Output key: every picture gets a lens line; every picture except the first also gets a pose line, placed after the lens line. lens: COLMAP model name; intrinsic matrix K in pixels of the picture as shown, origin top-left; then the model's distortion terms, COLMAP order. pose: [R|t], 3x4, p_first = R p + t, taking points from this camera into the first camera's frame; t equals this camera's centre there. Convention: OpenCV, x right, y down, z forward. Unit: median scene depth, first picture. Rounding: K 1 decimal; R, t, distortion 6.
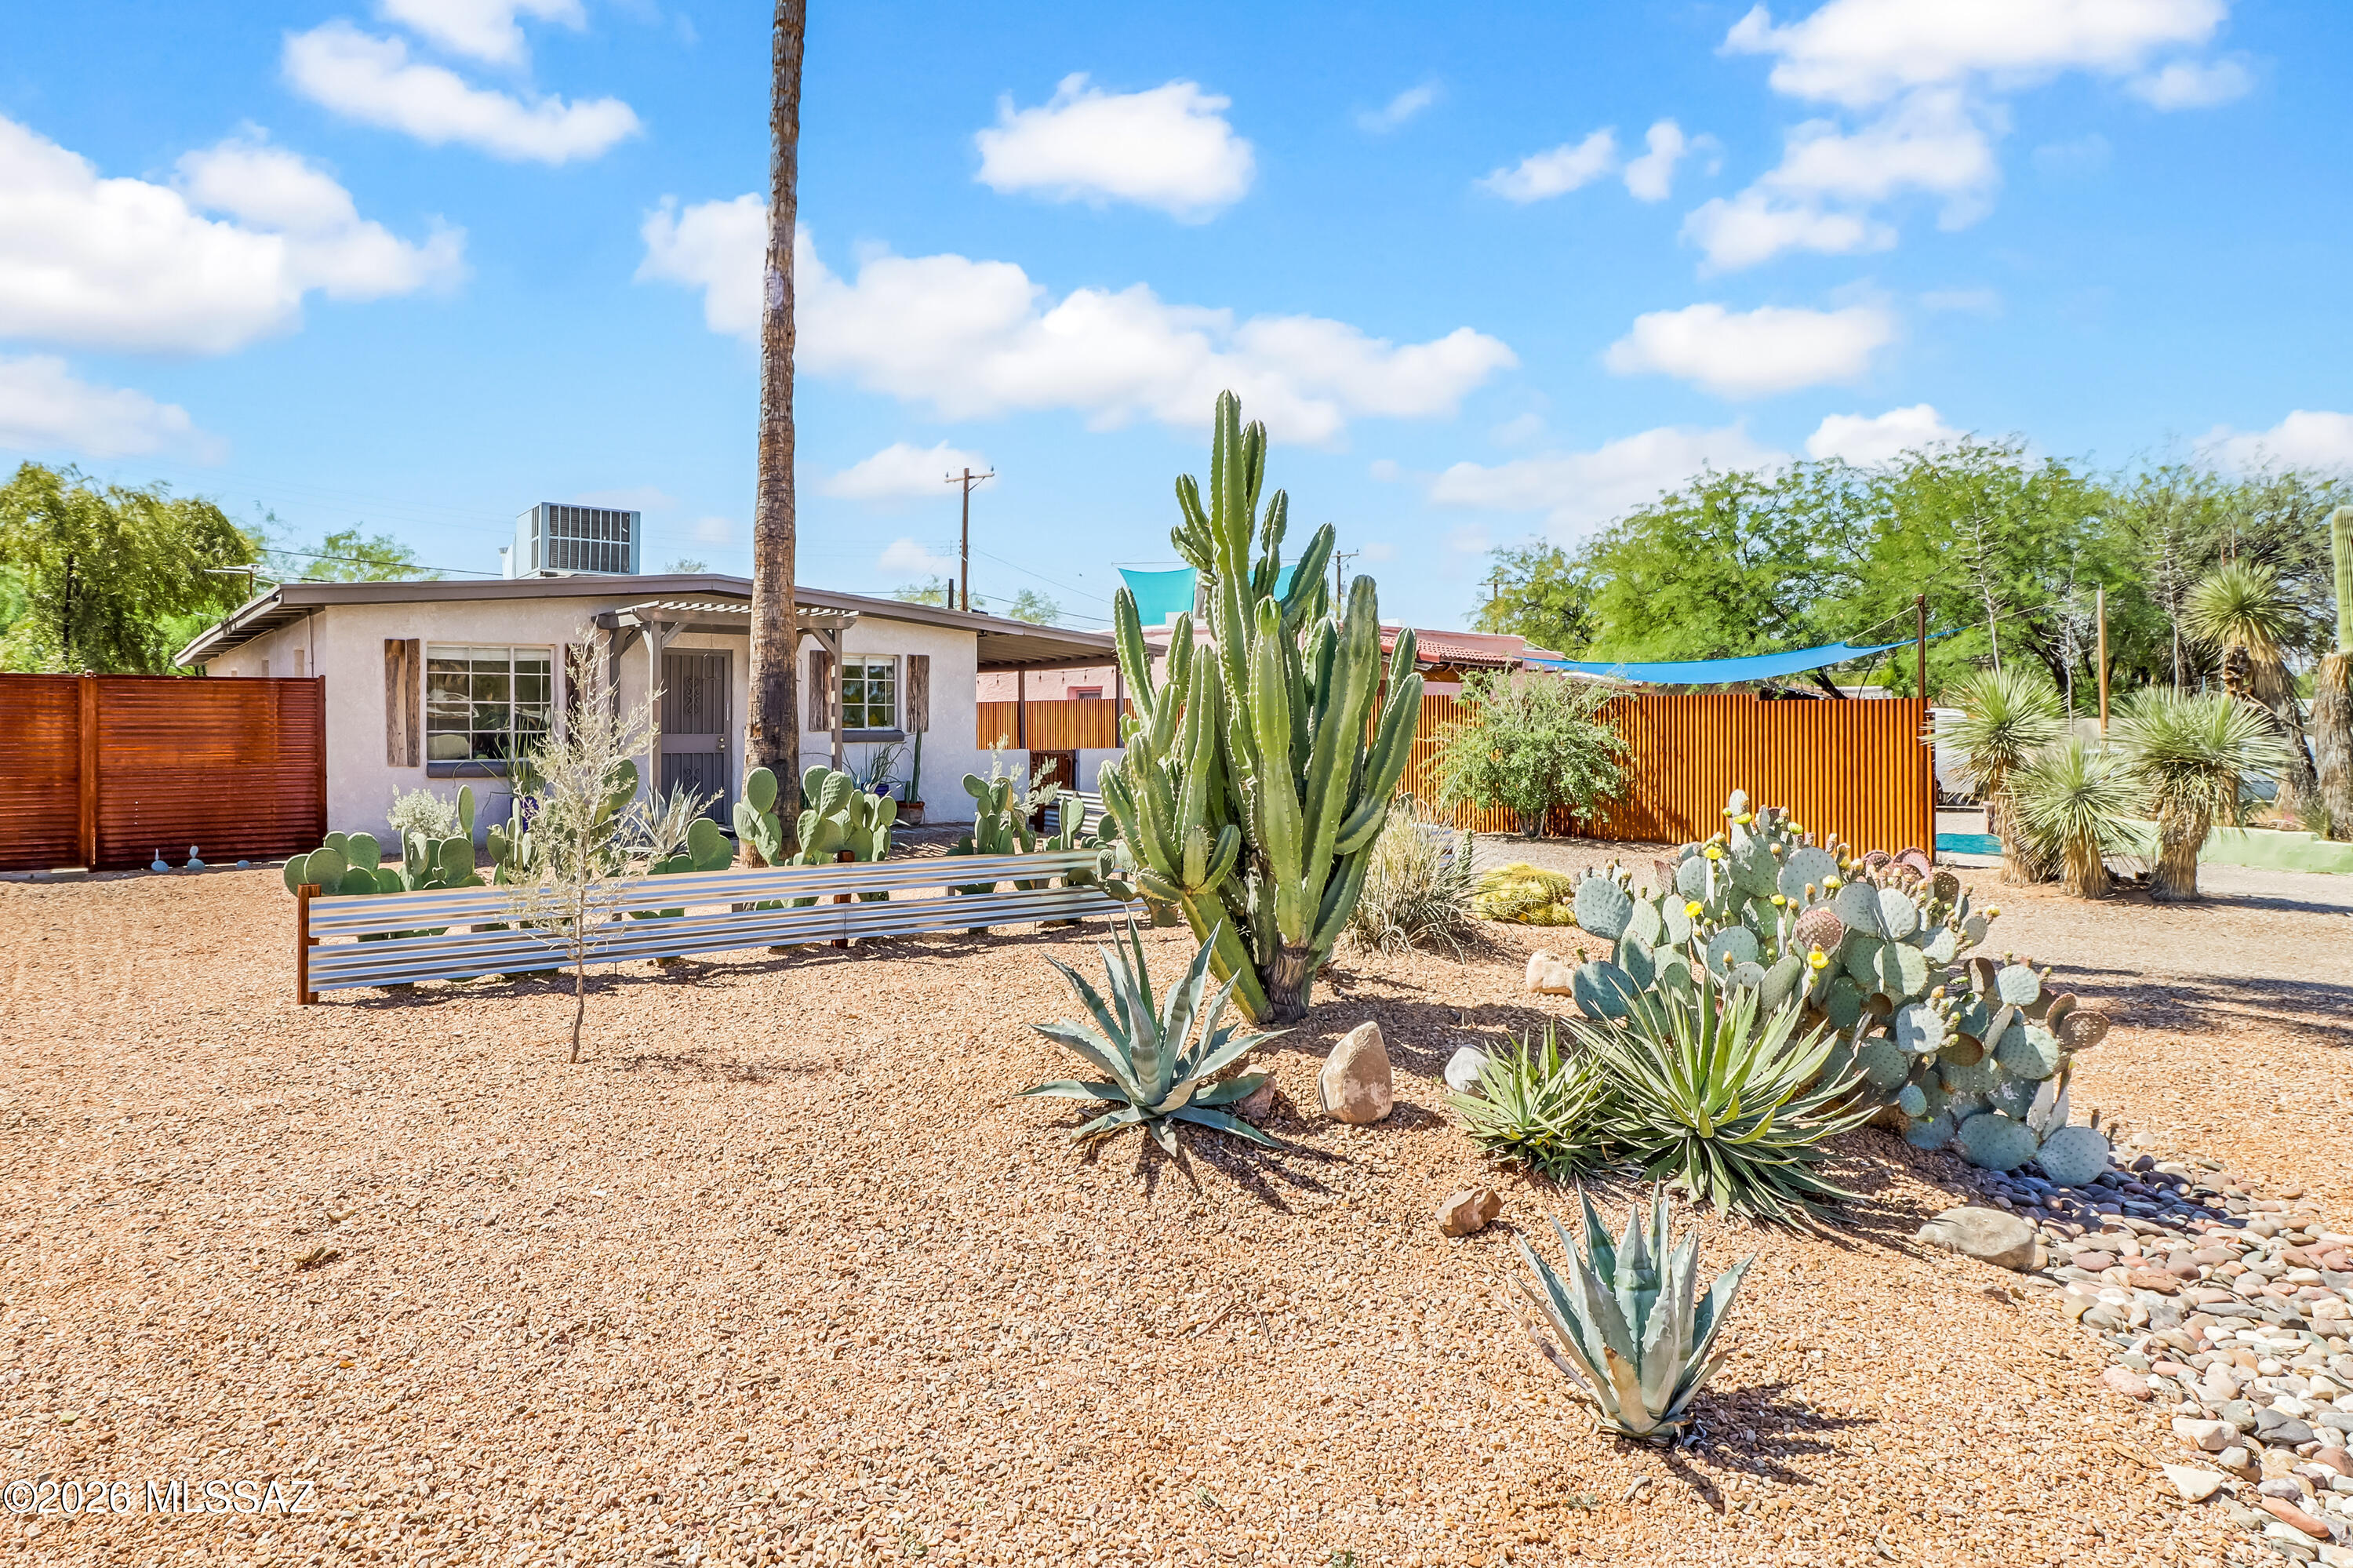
lens RADIAL K [[1100.1, 0, 1171.4], [0, 1100.1, 746.4], [0, 0, 1]] dist [0.000011, 0.000273]
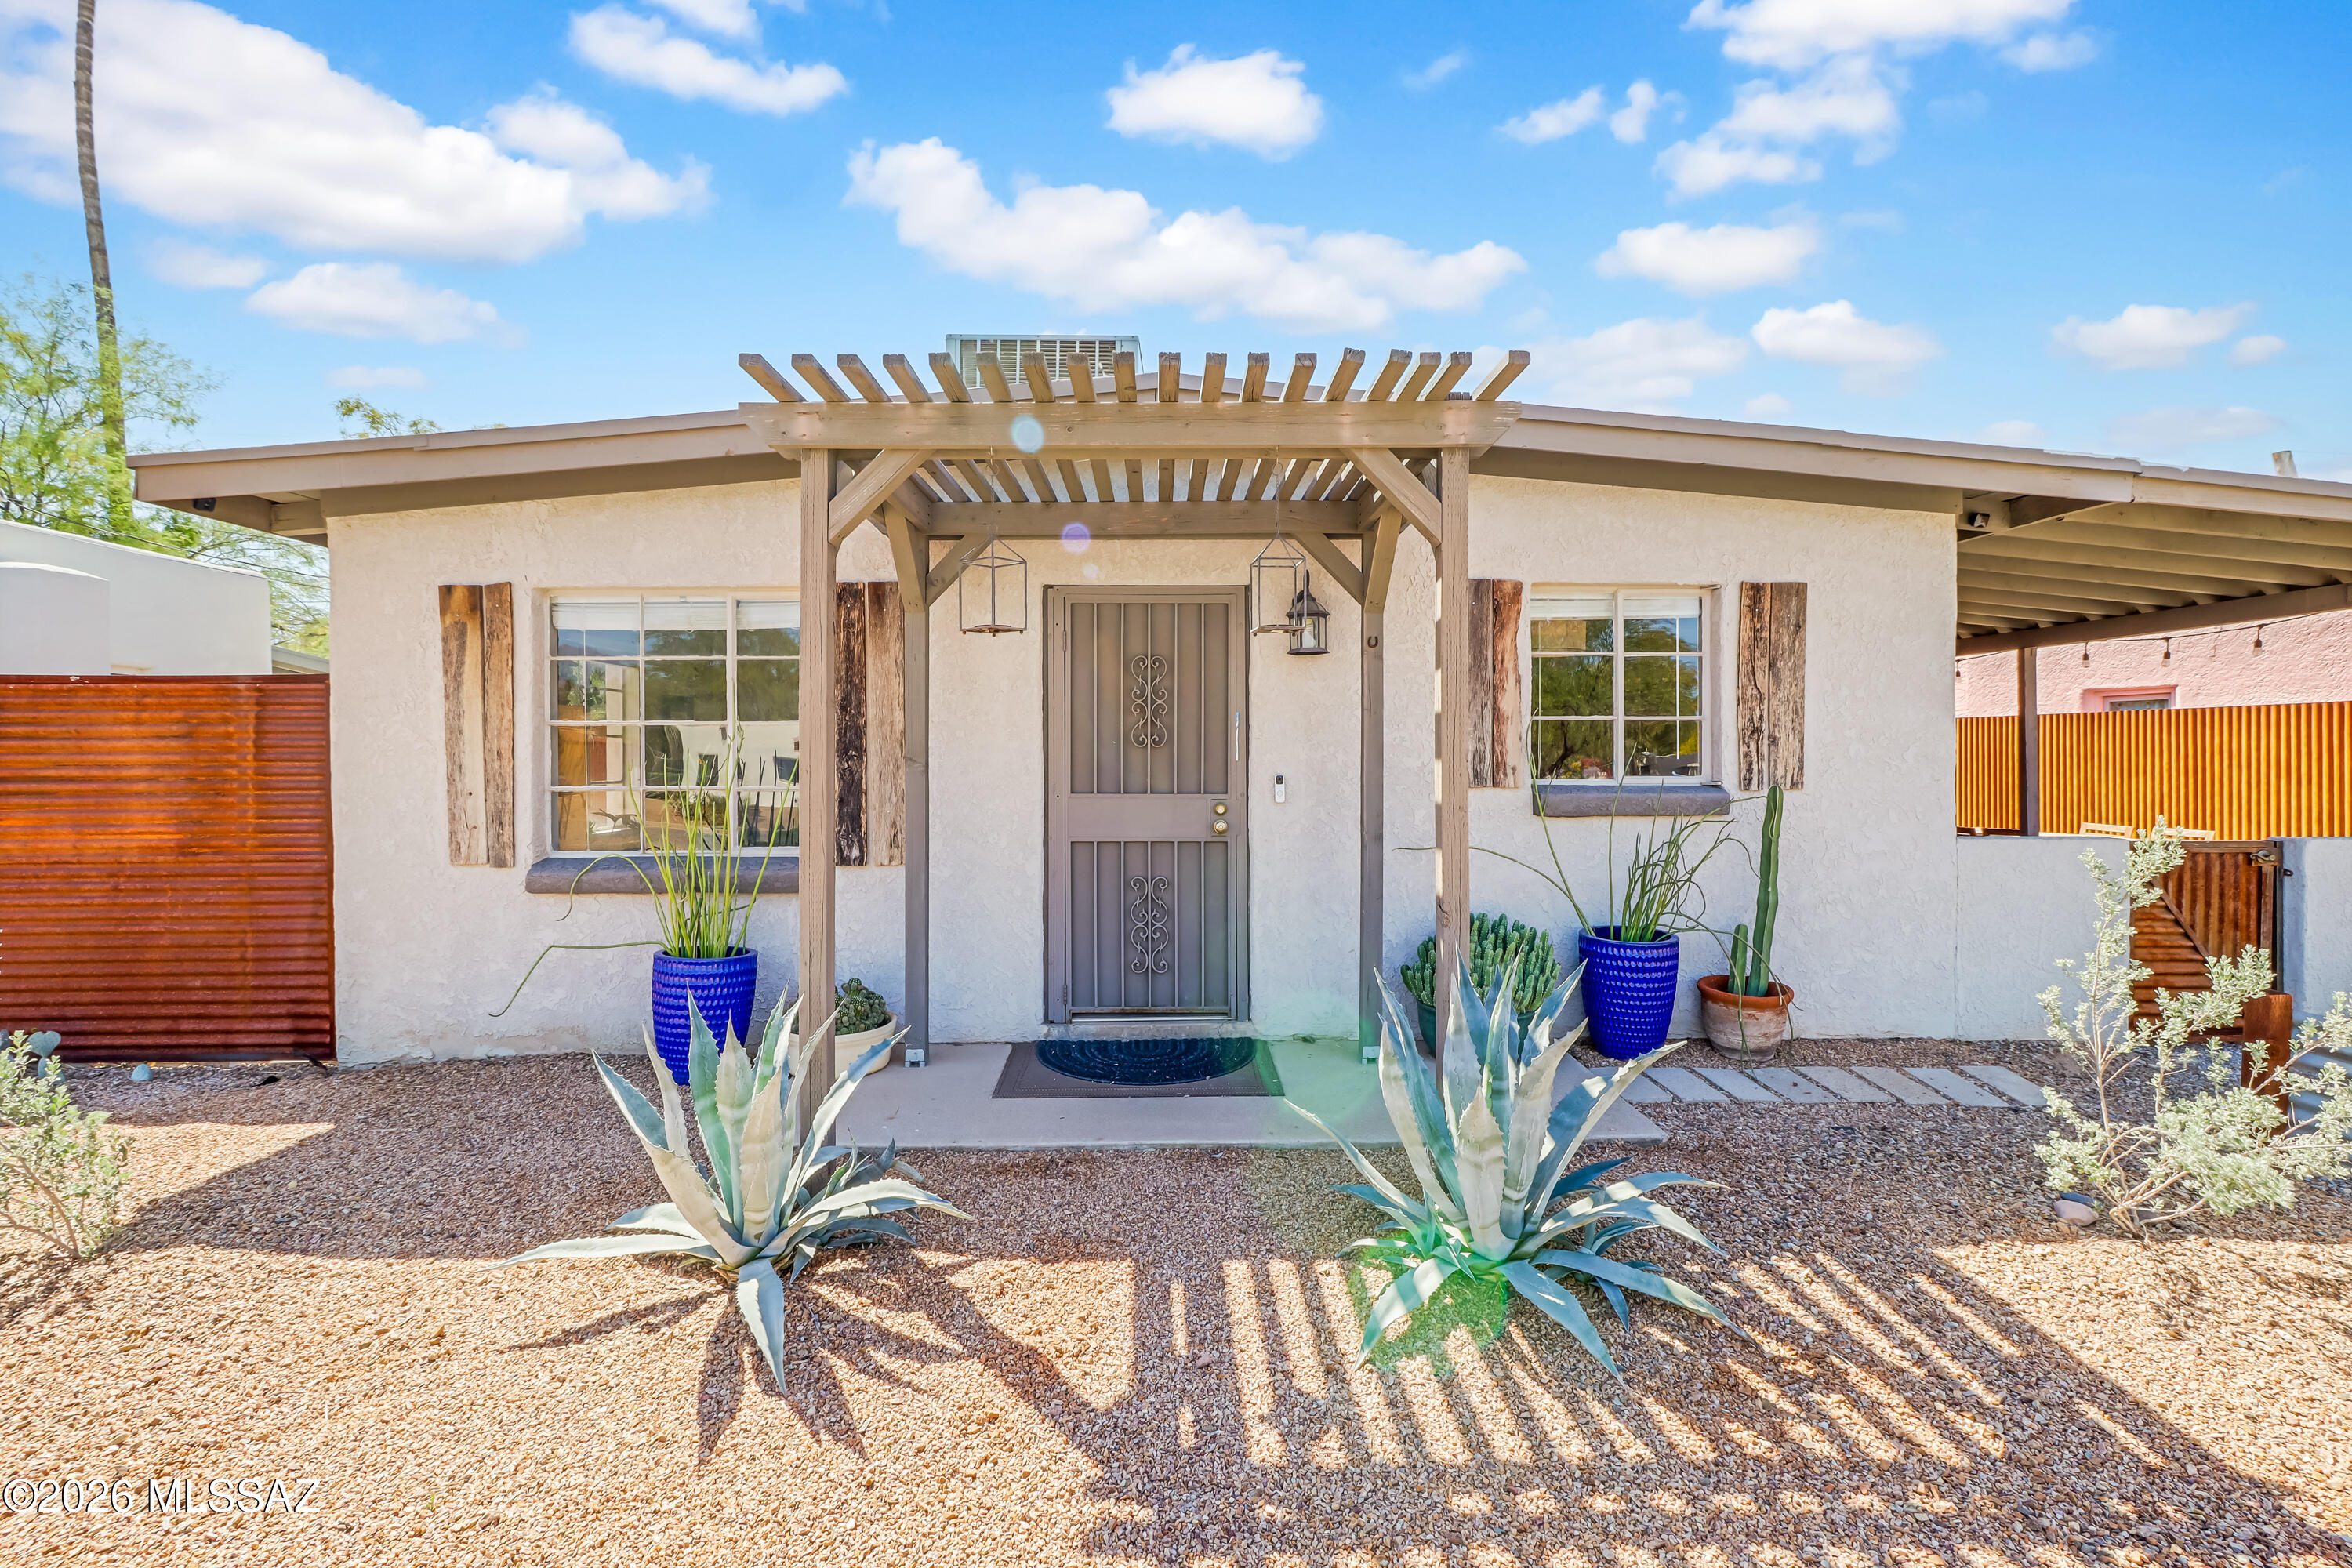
lens RADIAL K [[1099.6, 0, 1170.9], [0, 1099.6, 746.4], [0, 0, 1]] dist [0.000011, 0.000273]
pose [[0.733353, -0.002258, -0.679844, -0.157352], [-0.013811, 0.999739, -0.018219, -0.022596], [0.679707, 0.022750, 0.733131, 0.731427]]
